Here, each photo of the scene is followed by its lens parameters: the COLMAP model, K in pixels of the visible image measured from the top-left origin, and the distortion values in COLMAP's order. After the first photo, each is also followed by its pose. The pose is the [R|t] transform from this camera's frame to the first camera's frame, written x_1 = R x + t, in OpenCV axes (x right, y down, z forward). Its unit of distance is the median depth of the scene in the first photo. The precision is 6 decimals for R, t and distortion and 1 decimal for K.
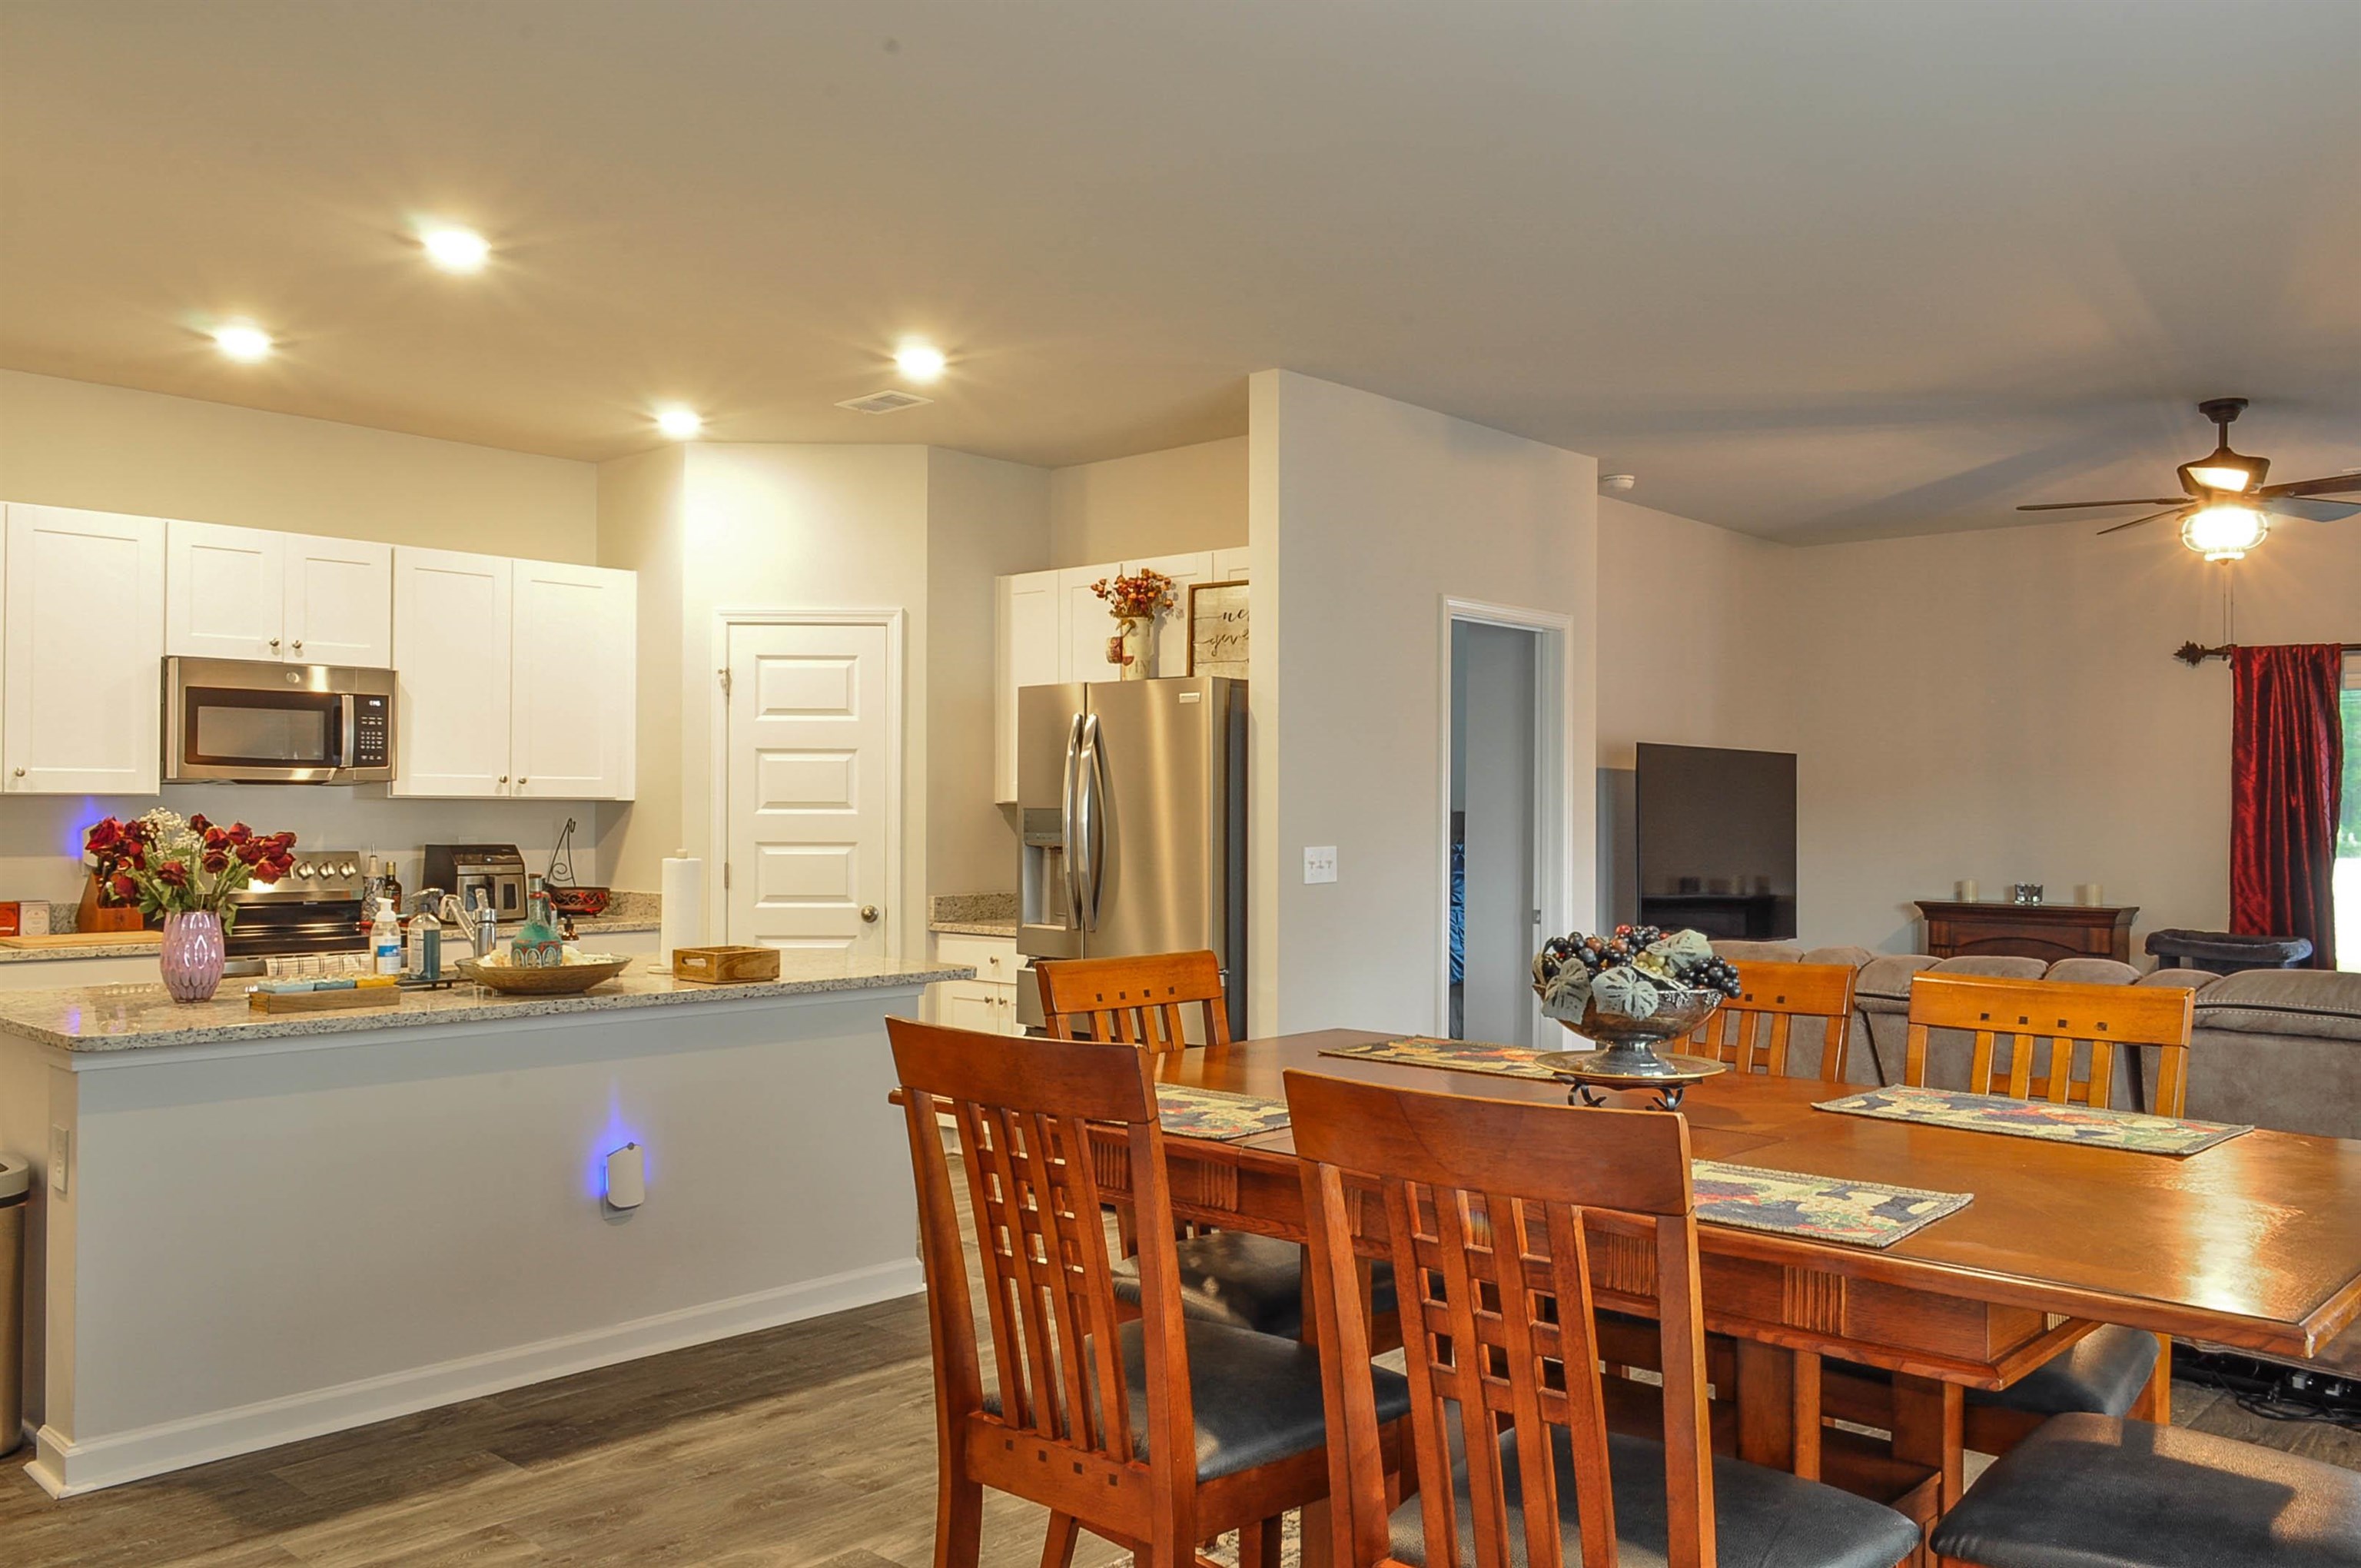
lens RADIAL K [[1871.0, 0, 1184.7], [0, 1871.0, 824.2], [0, 0, 1]] dist [-0.012777, 0.004789]
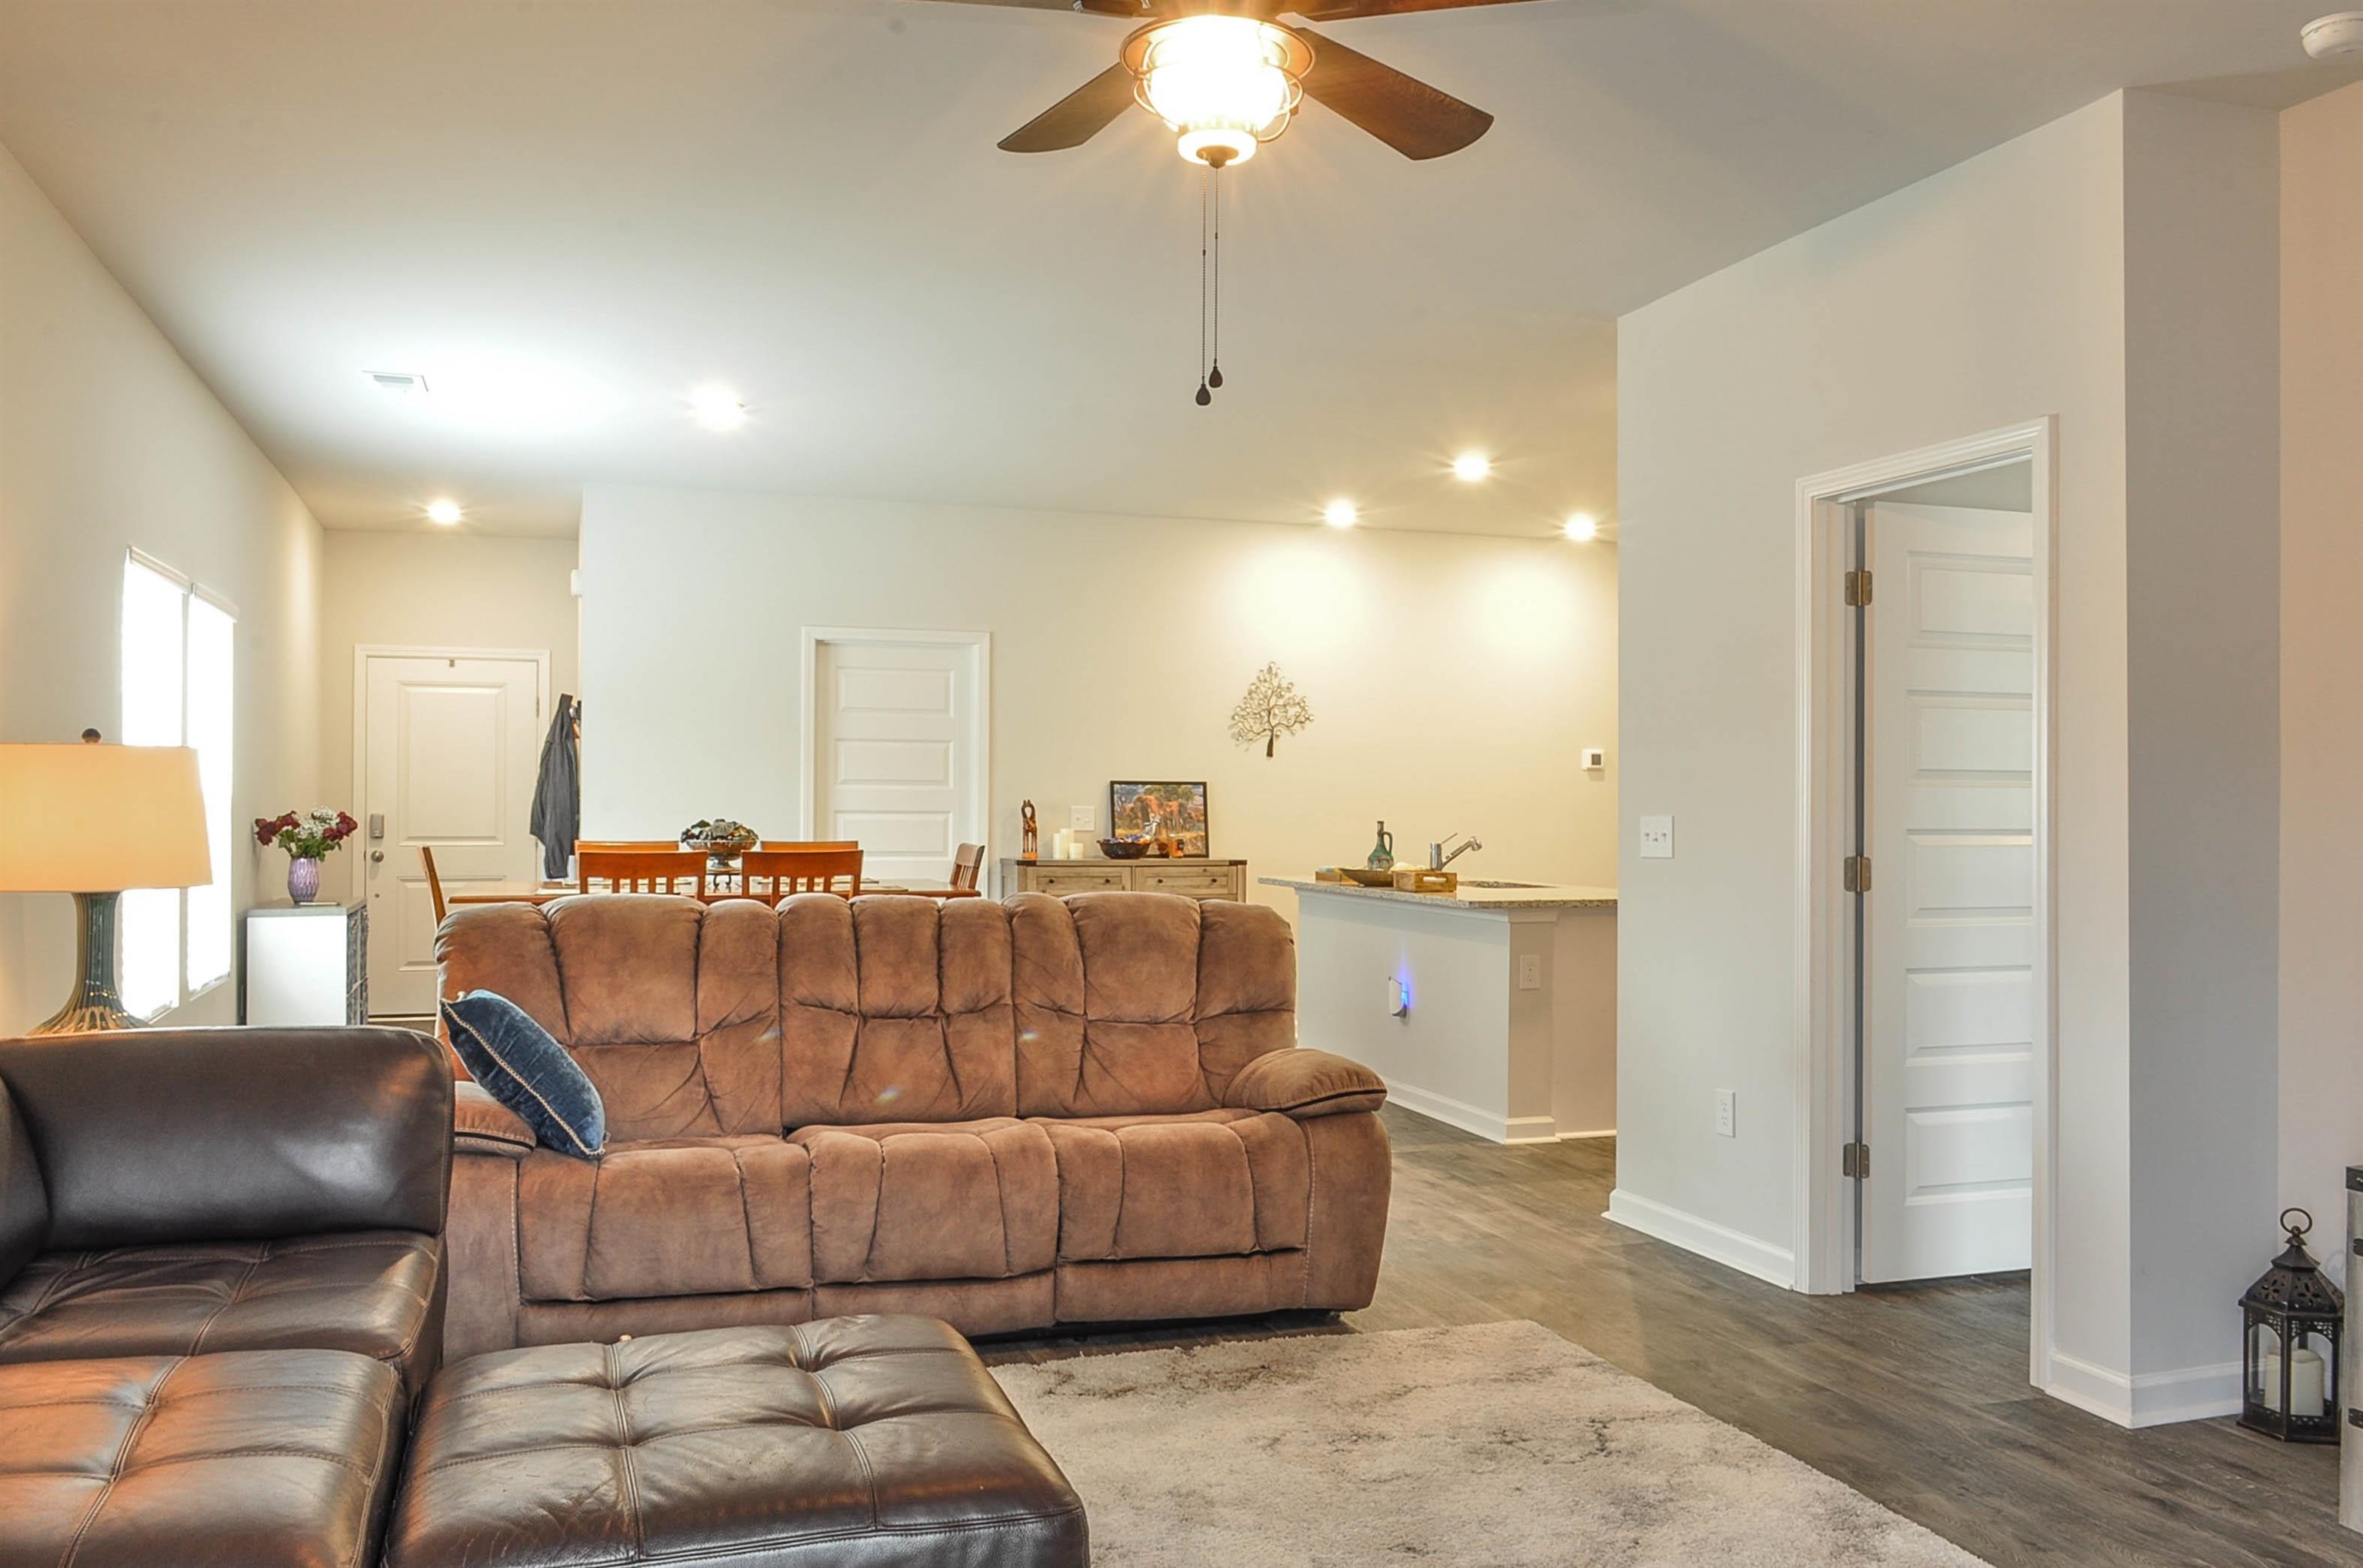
lens RADIAL K [[1812.2, 0, 1183.4], [0, 1812.2, 778.6], [0, 0, 1]] dist [0.005109, 0.003544]
pose [[-0.488242, -0.021017, -0.872455, 0.789698], [-0.022934, 0.999674, -0.011247, 0.007110], [0.872407, 0.014518, -0.488564, 1.041612]]
